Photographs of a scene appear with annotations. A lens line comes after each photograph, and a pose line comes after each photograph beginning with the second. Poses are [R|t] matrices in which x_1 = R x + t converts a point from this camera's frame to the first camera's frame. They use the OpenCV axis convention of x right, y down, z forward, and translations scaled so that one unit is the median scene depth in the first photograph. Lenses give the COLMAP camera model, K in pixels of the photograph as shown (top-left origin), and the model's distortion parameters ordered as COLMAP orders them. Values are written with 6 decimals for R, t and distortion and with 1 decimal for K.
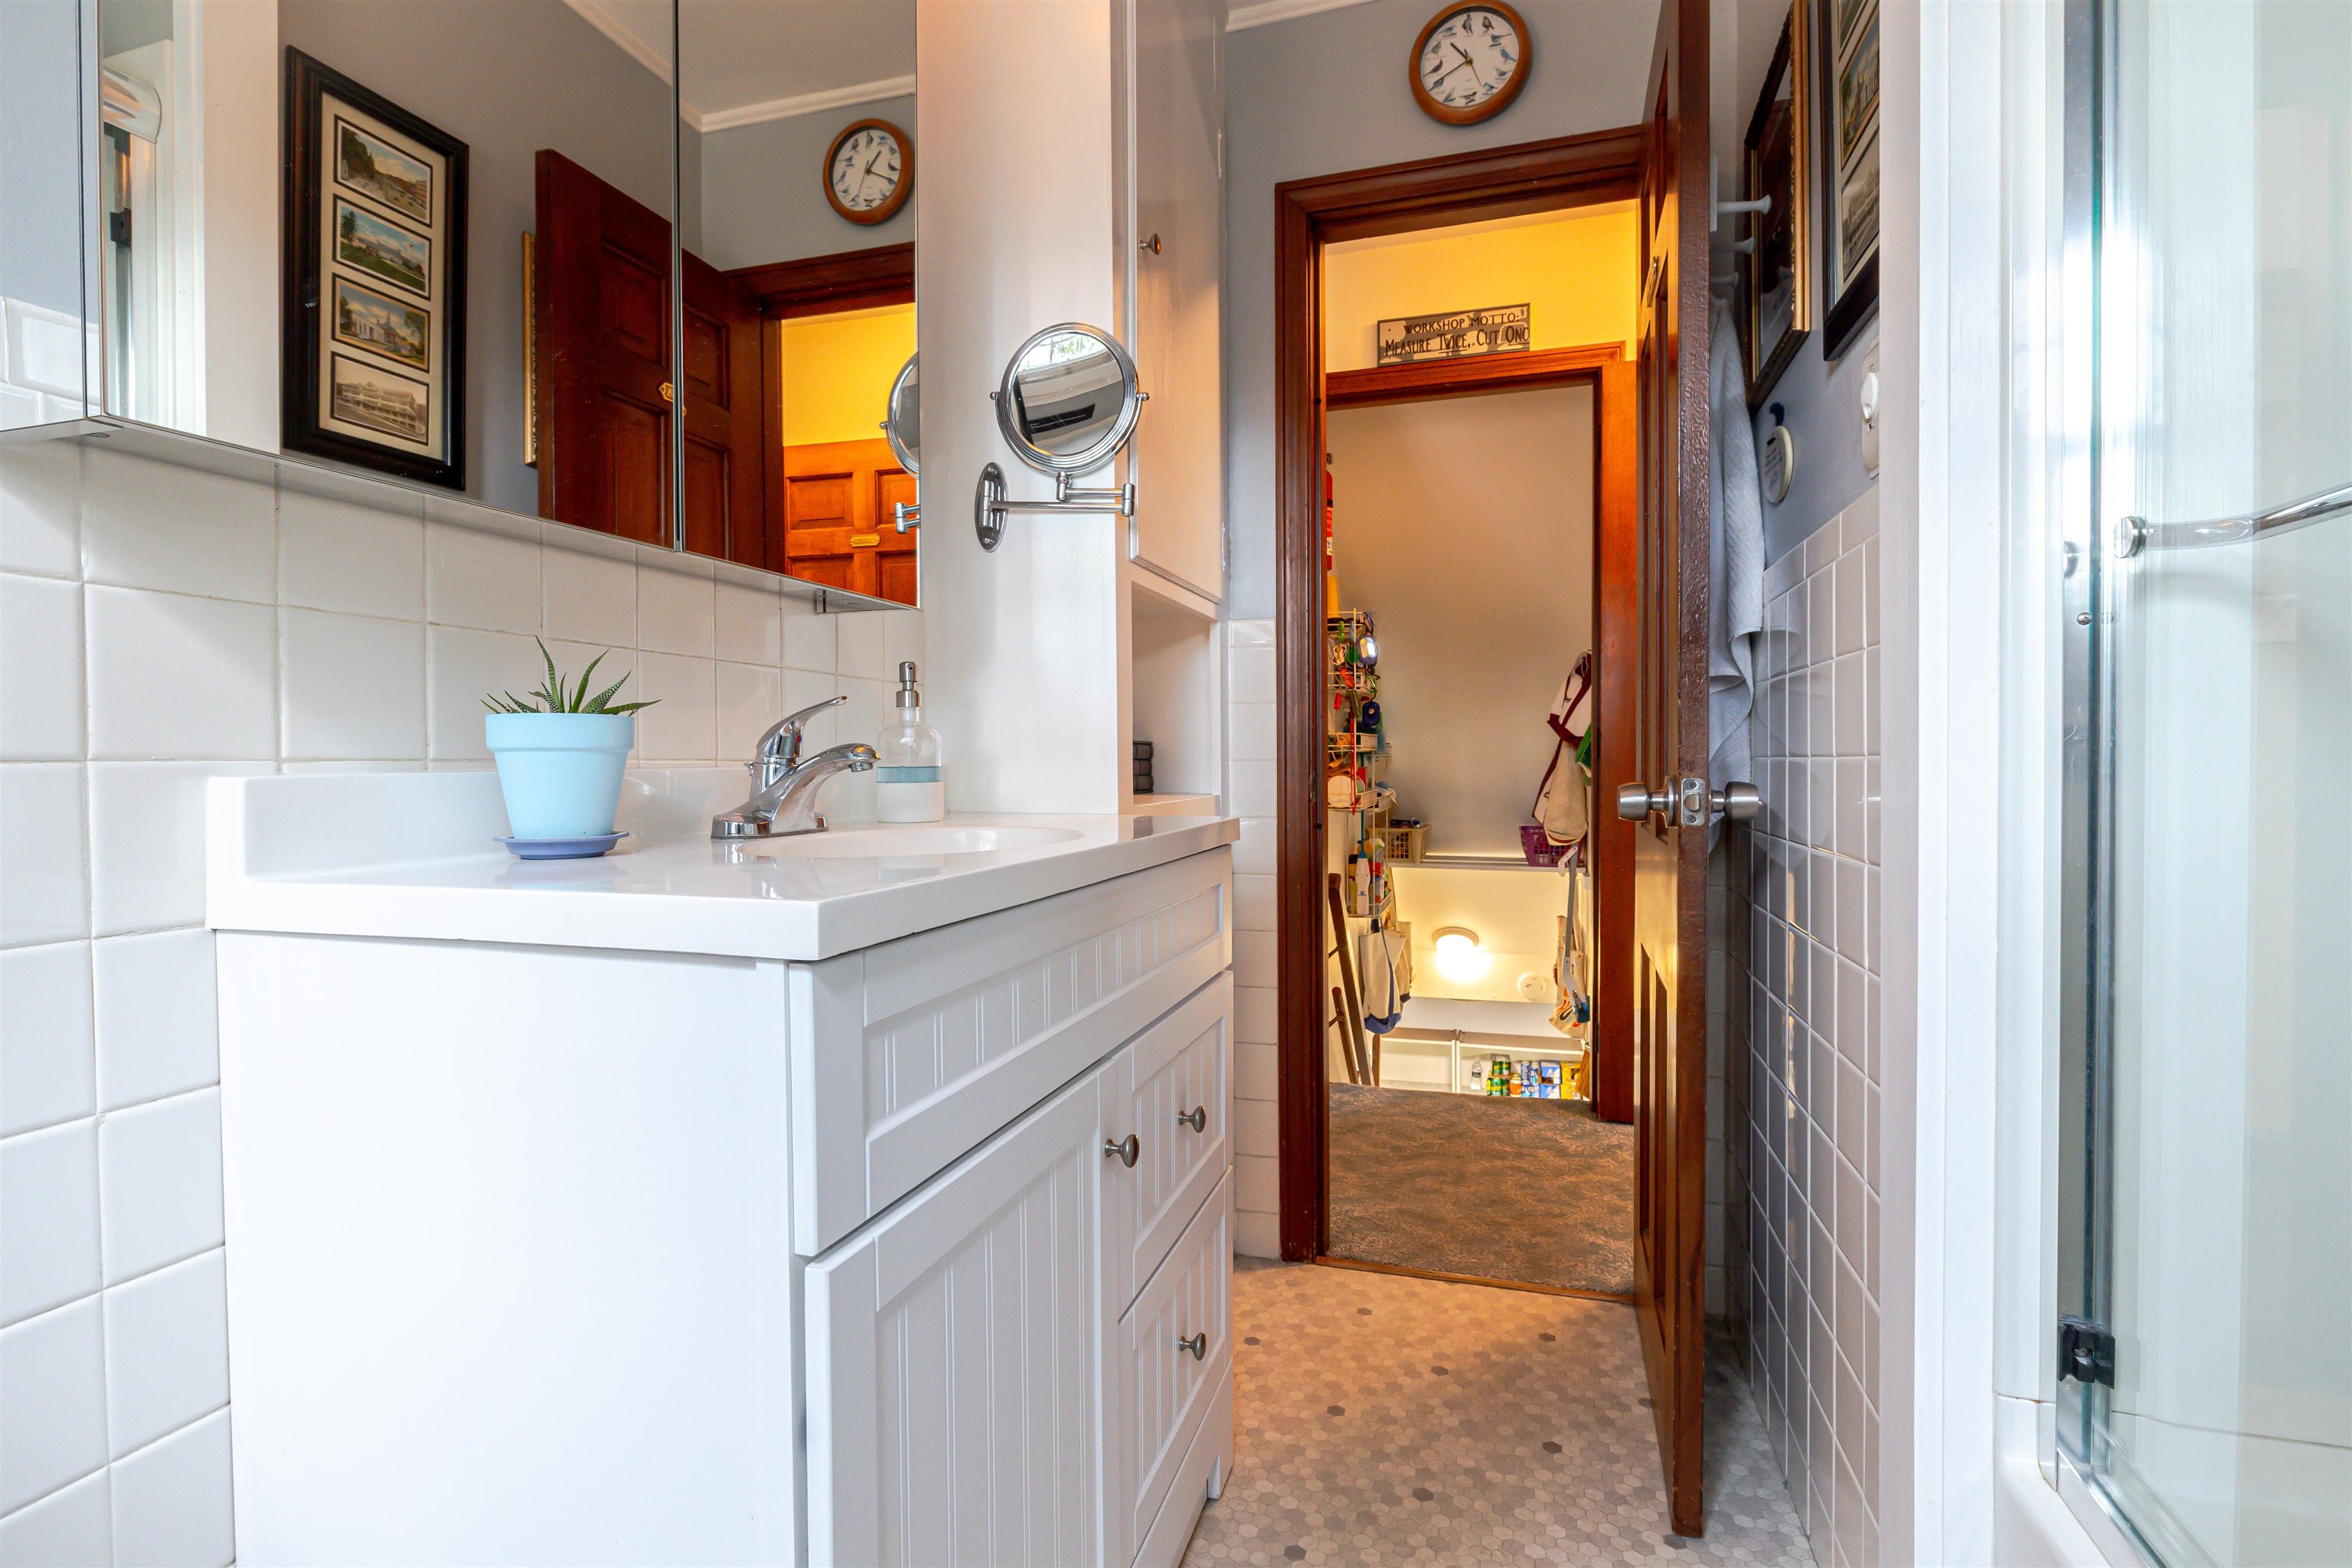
lens RADIAL K [[1090.6, 0, 1180.8], [0, 1090.6, 778.8], [0, 0, 1]] dist [-0.009821, 0.002713]
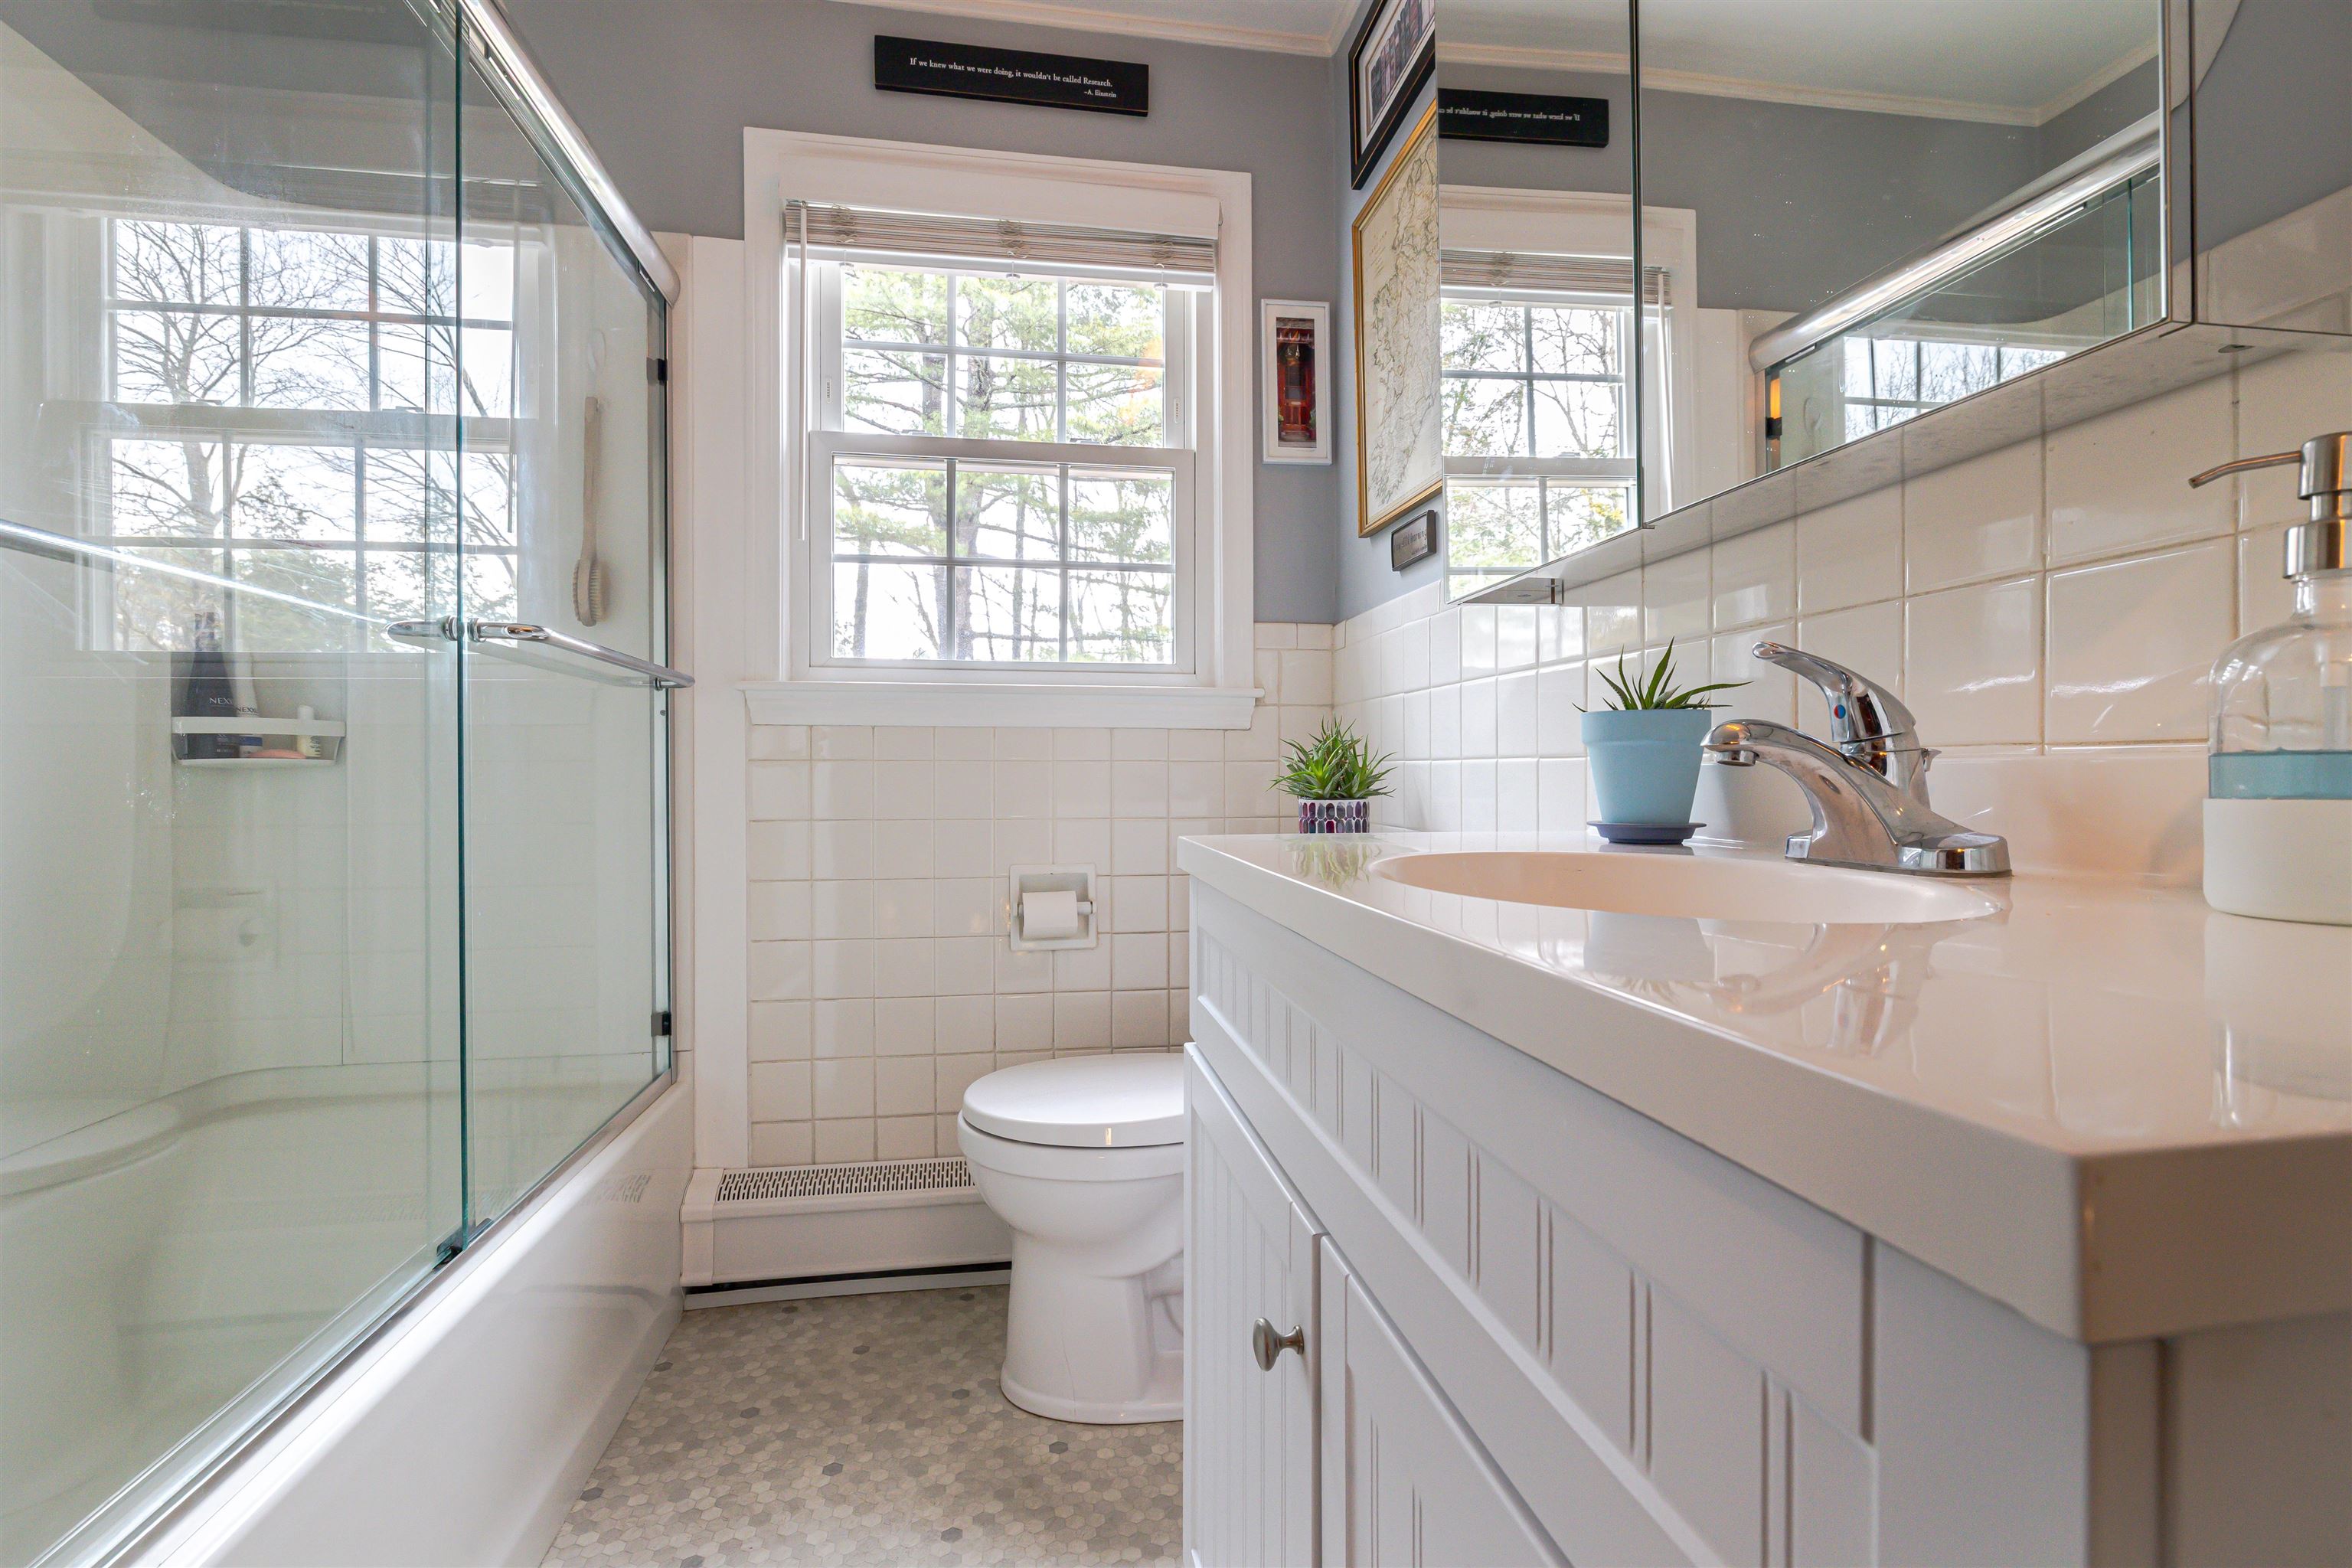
lens RADIAL K [[1090.6, 0, 1171.1], [0, 1090.6, 777.2], [0, 0, 1]] dist [-0.009821, 0.002713]
pose [[-0.896515, 0.009458, -0.442913, 0.317554], [0.003732, 0.999898, 0.013798, -0.009203], [0.442998, 0.010717, -0.896458, 1.960543]]
